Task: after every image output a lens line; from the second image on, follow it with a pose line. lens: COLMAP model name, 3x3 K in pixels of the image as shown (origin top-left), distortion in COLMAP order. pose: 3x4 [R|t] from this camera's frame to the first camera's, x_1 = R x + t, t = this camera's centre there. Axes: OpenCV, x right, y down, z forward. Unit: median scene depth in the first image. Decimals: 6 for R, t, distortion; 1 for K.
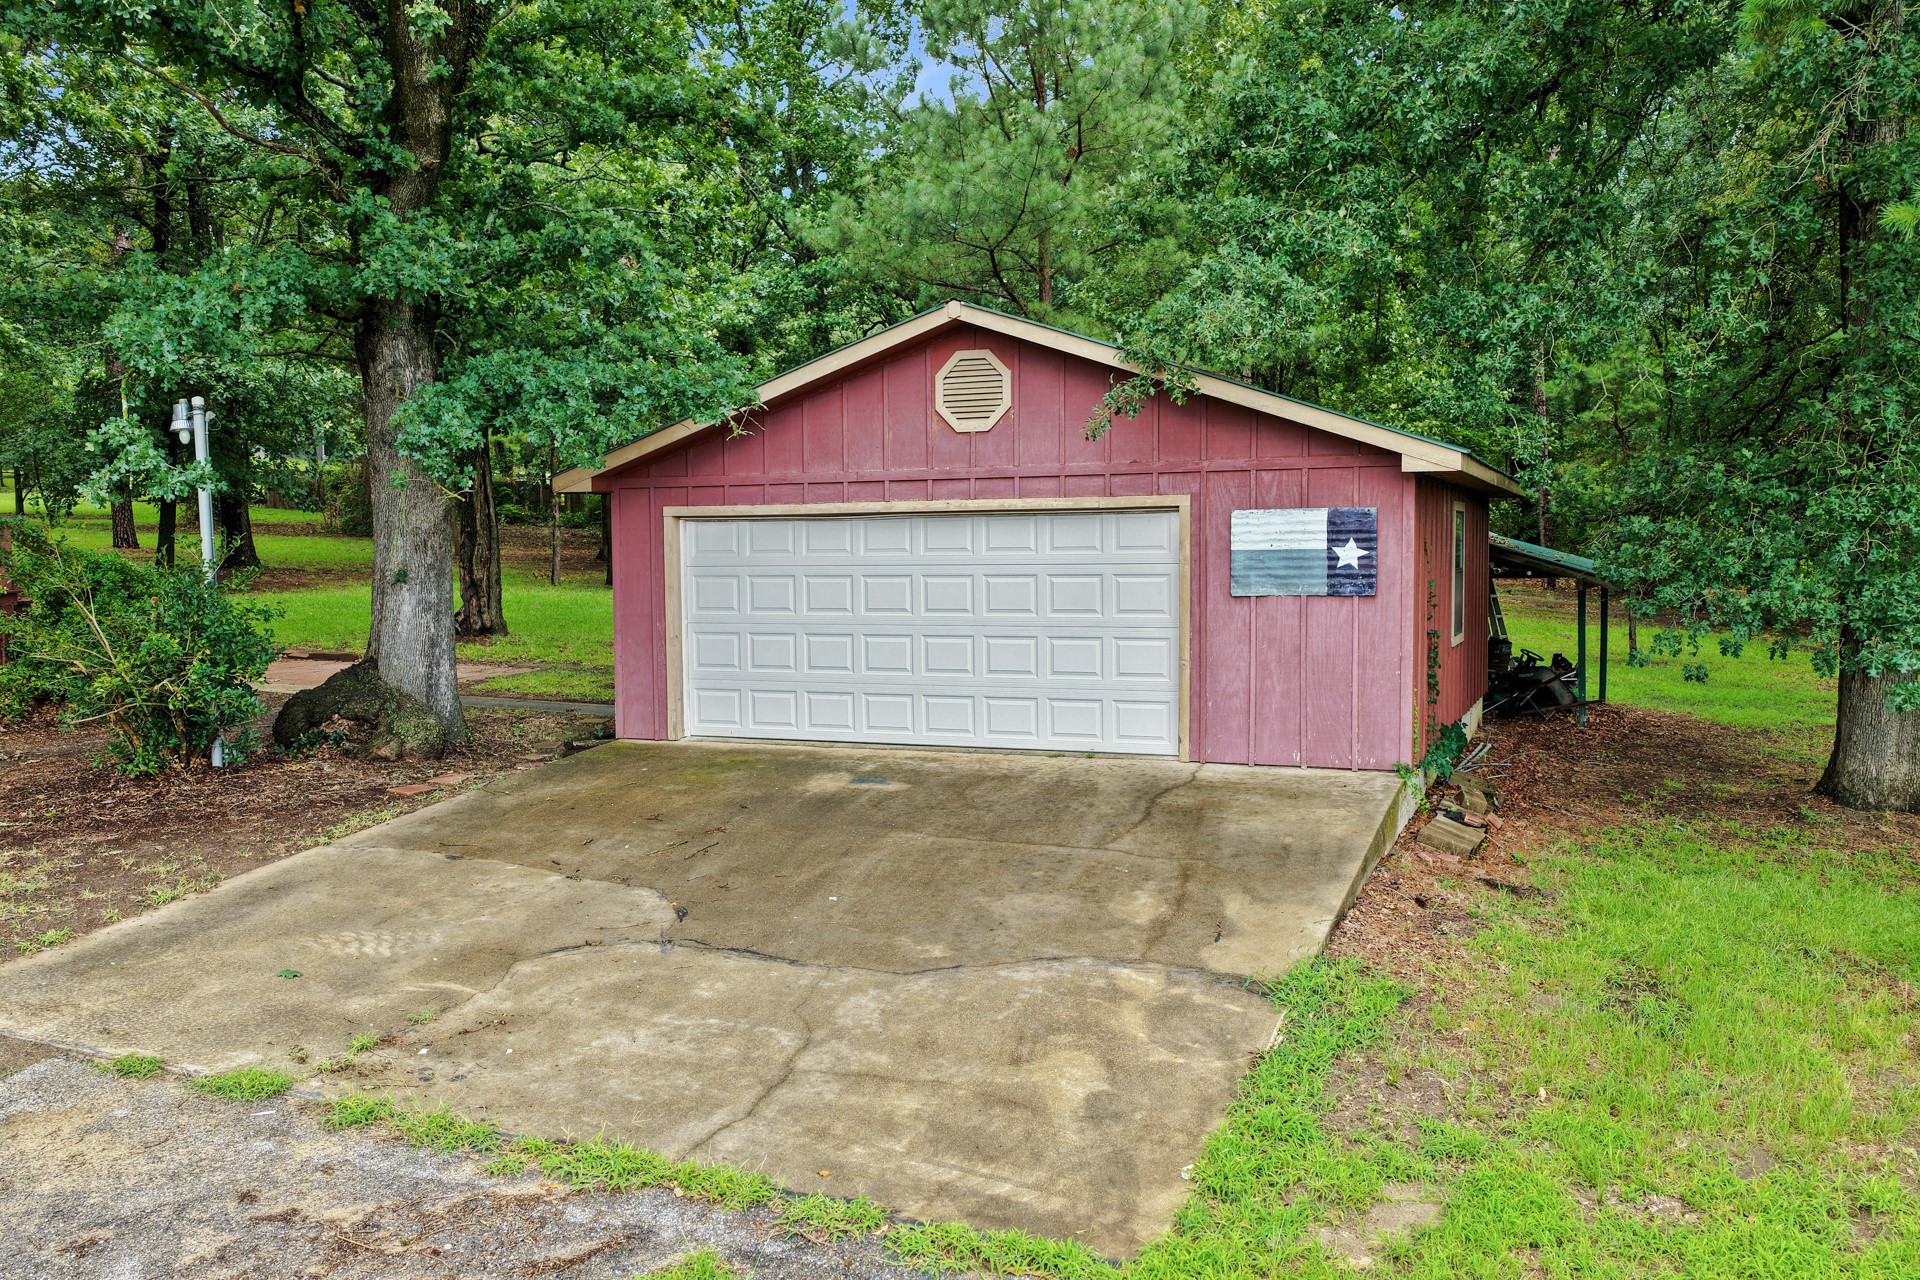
lens RADIAL K [[1572.3, 0, 960.0], [0, 1572.3, 642.0], [0, 0, 1]] dist [-0.005129, -0.002905]
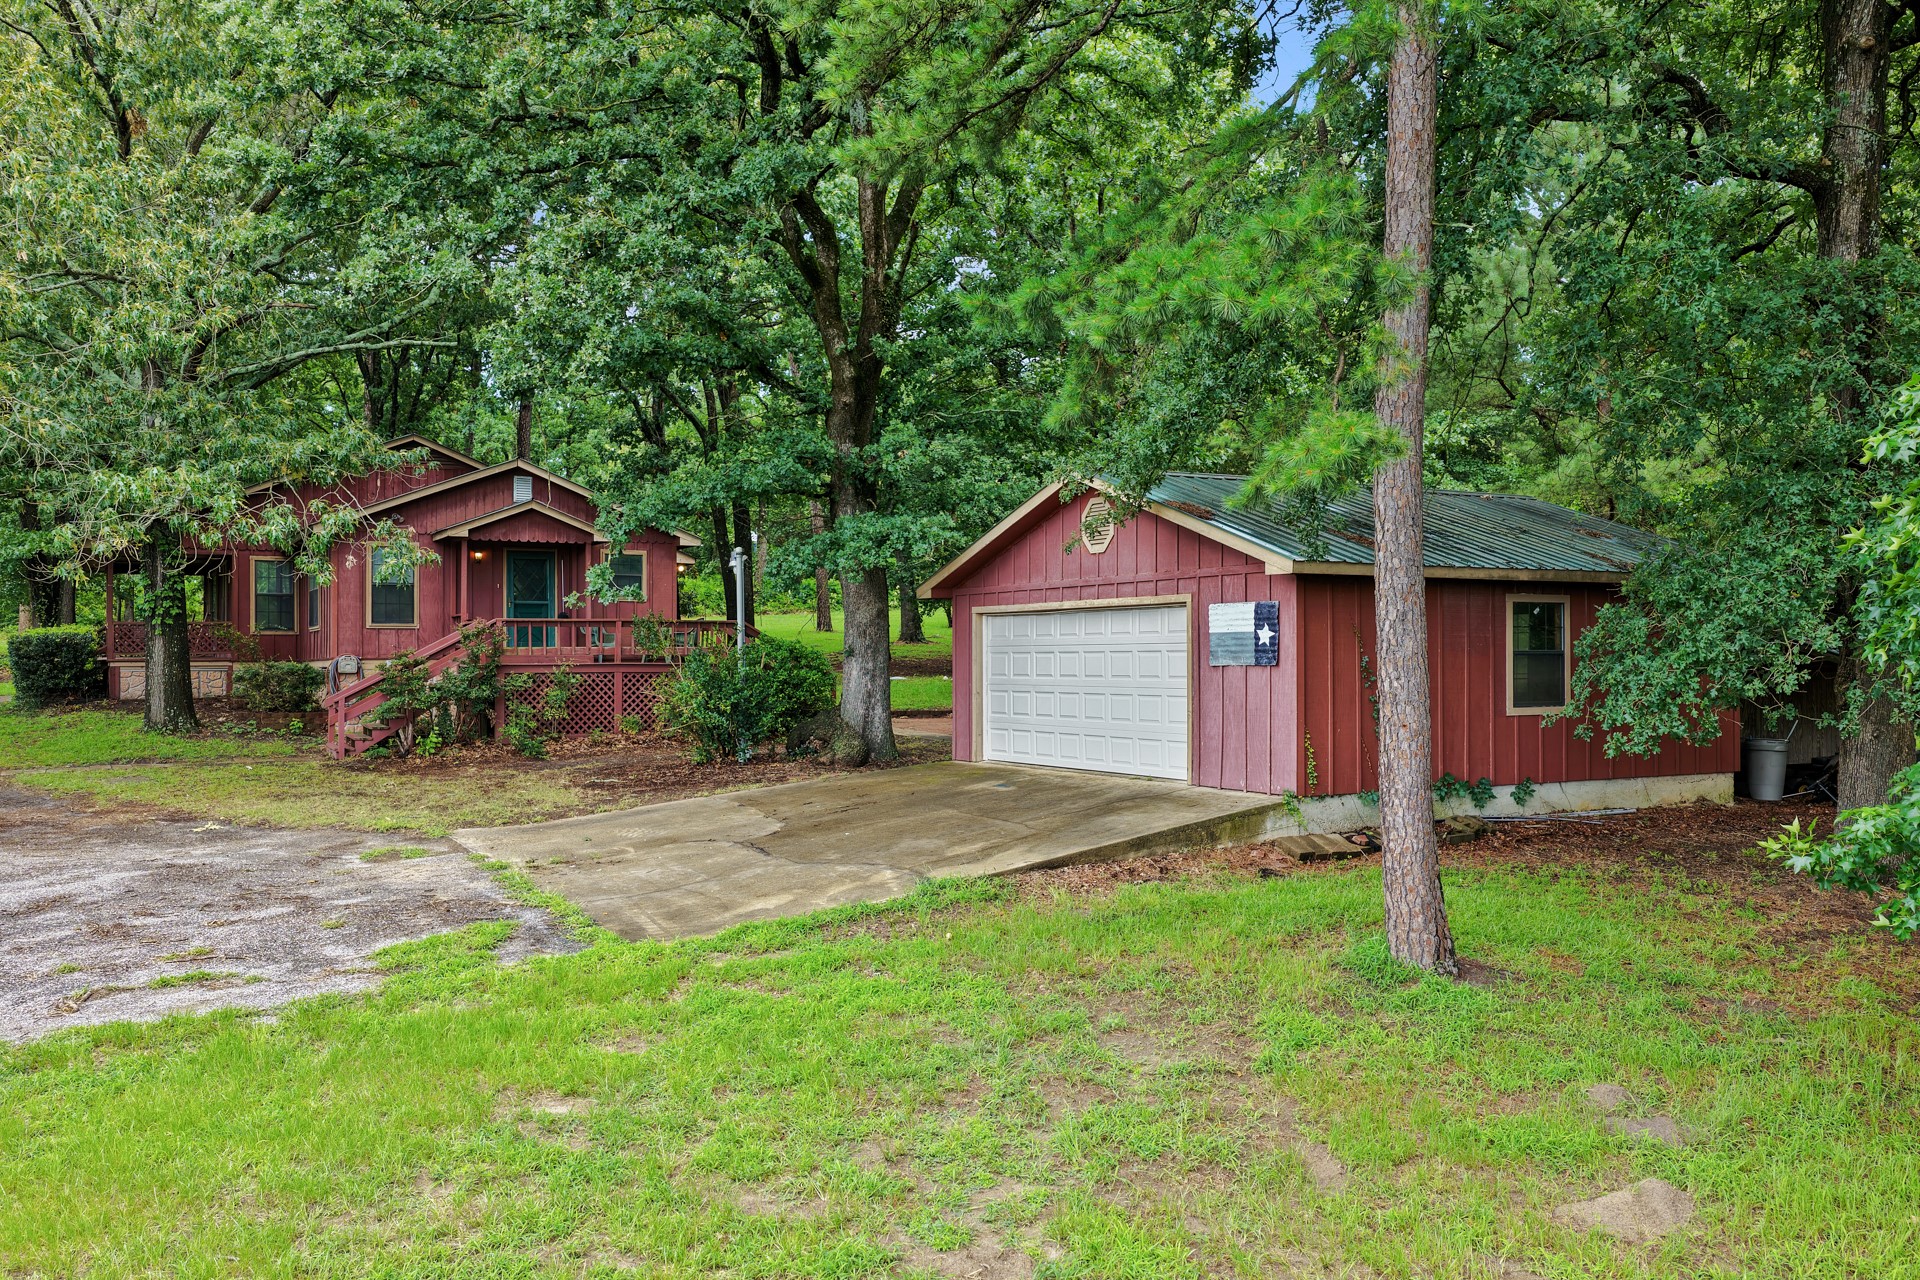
lens RADIAL K [[1572.3, 0, 960.2], [0, 1572.3, 640.6], [0, 0, 1]] dist [-0.005129, -0.002905]
pose [[0.790248, 0.004414, -0.612772, 0.839507], [-0.051655, 0.996895, -0.059435, 0.042355], [0.610606, 0.078621, 0.788022, -0.233323]]
